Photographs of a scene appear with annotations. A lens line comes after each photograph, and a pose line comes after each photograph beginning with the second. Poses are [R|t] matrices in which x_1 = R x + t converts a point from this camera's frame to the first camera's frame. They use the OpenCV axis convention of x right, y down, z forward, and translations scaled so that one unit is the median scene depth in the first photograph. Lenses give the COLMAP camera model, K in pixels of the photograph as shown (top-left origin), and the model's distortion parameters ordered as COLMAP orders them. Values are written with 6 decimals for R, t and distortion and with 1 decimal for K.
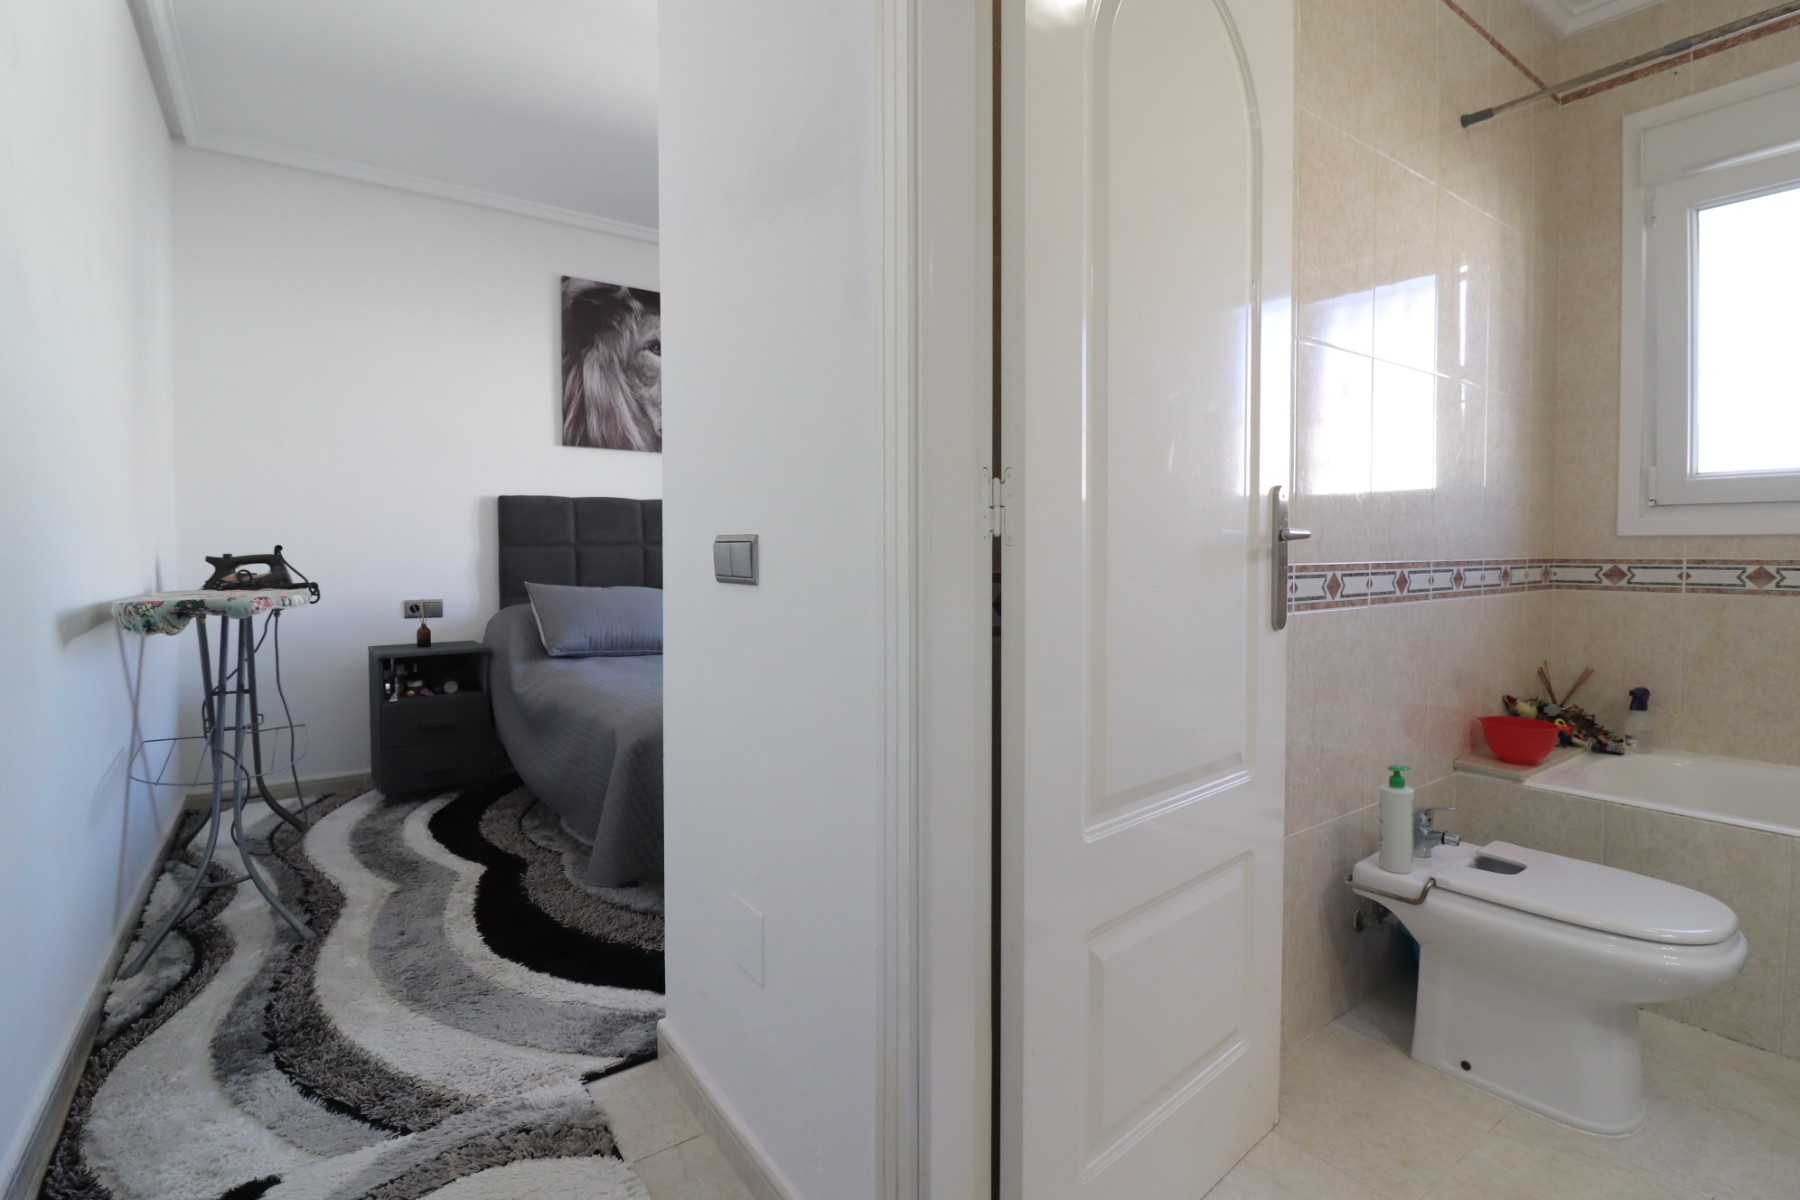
lens RADIAL K [[835.3, 0, 895.4], [0, 835.3, 581.2], [0, 0, 1]] dist [-0.000616, -0.012002]
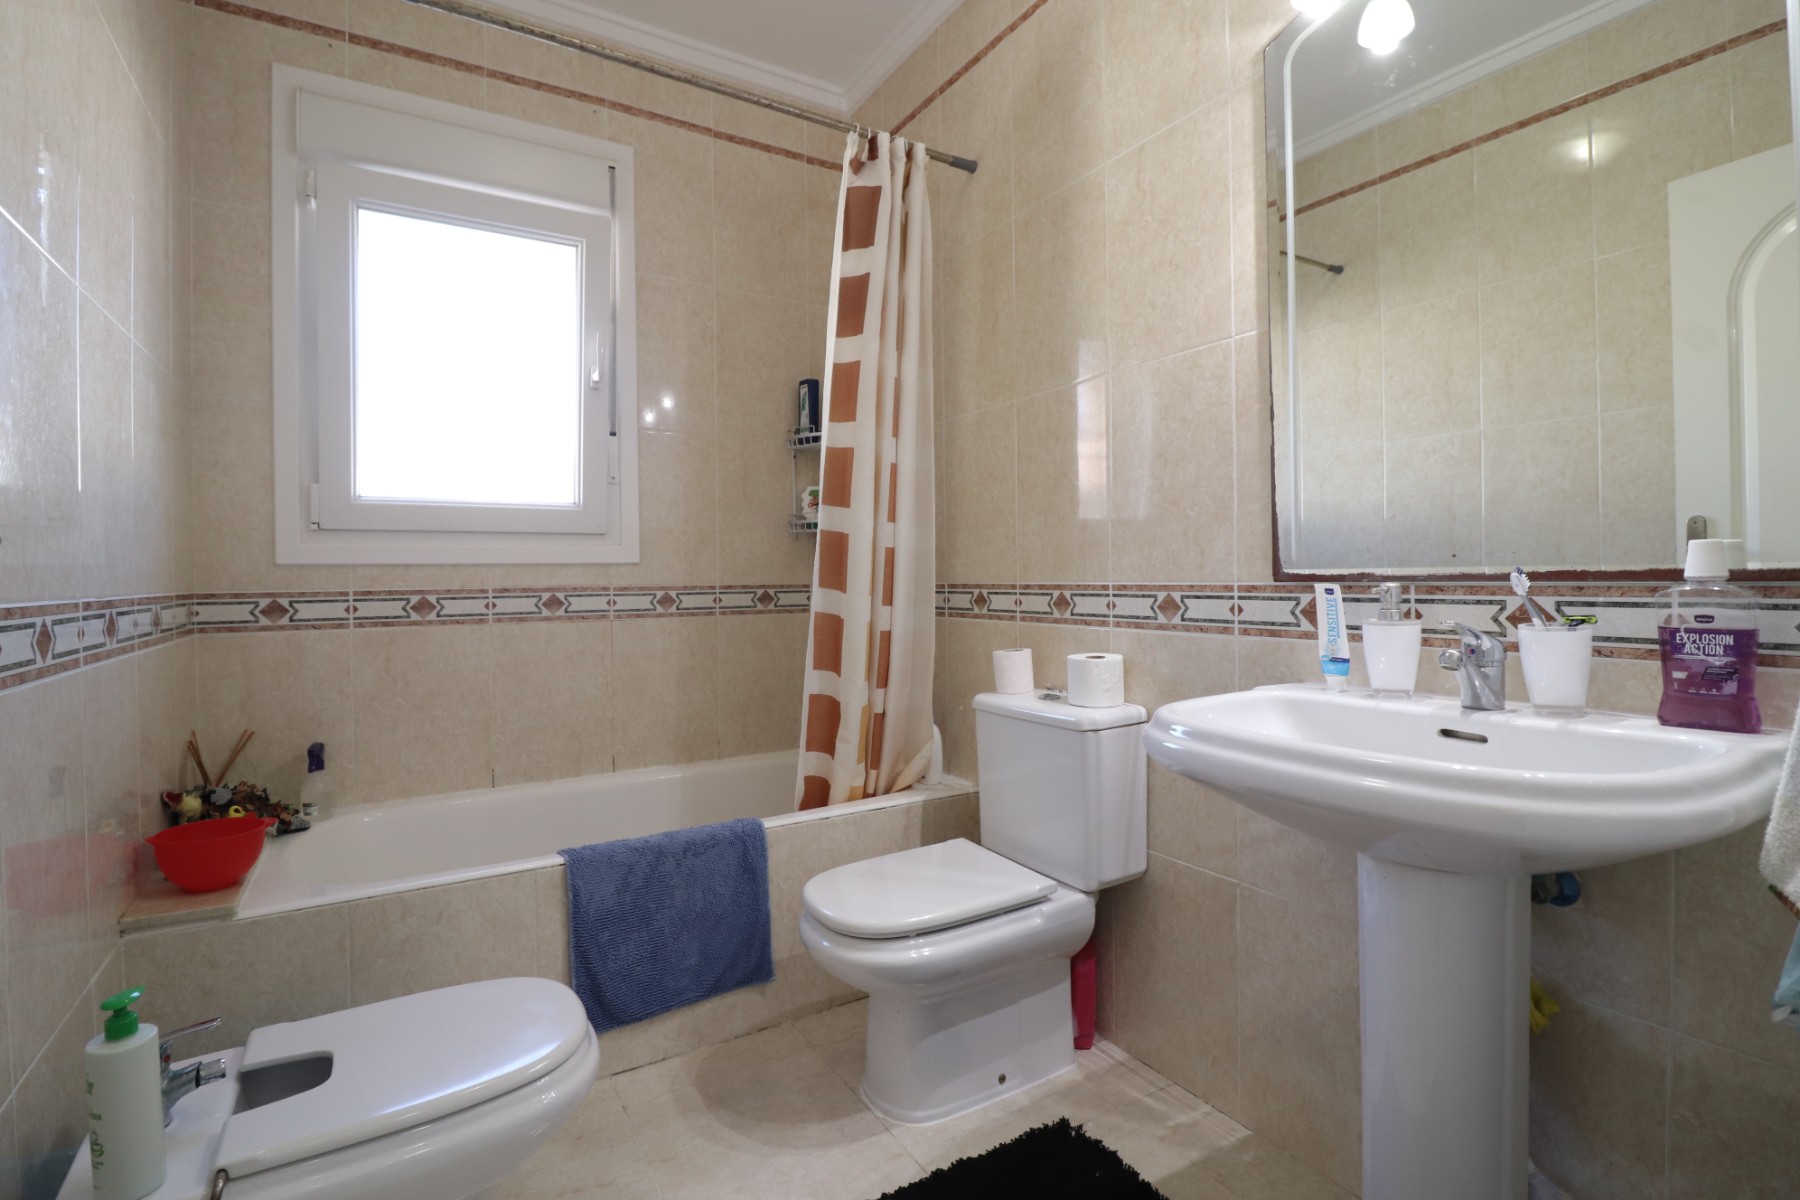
lens RADIAL K [[835.3, 0, 895.4], [0, 835.3, 581.2], [0, 0, 1]] dist [-0.000616, -0.012002]
pose [[0.067599, -0.005296, 0.997698, 0.091453], [0.046508, 0.998916, 0.002151, -0.011351], [-0.996628, 0.046256, 0.067772, 0.344987]]
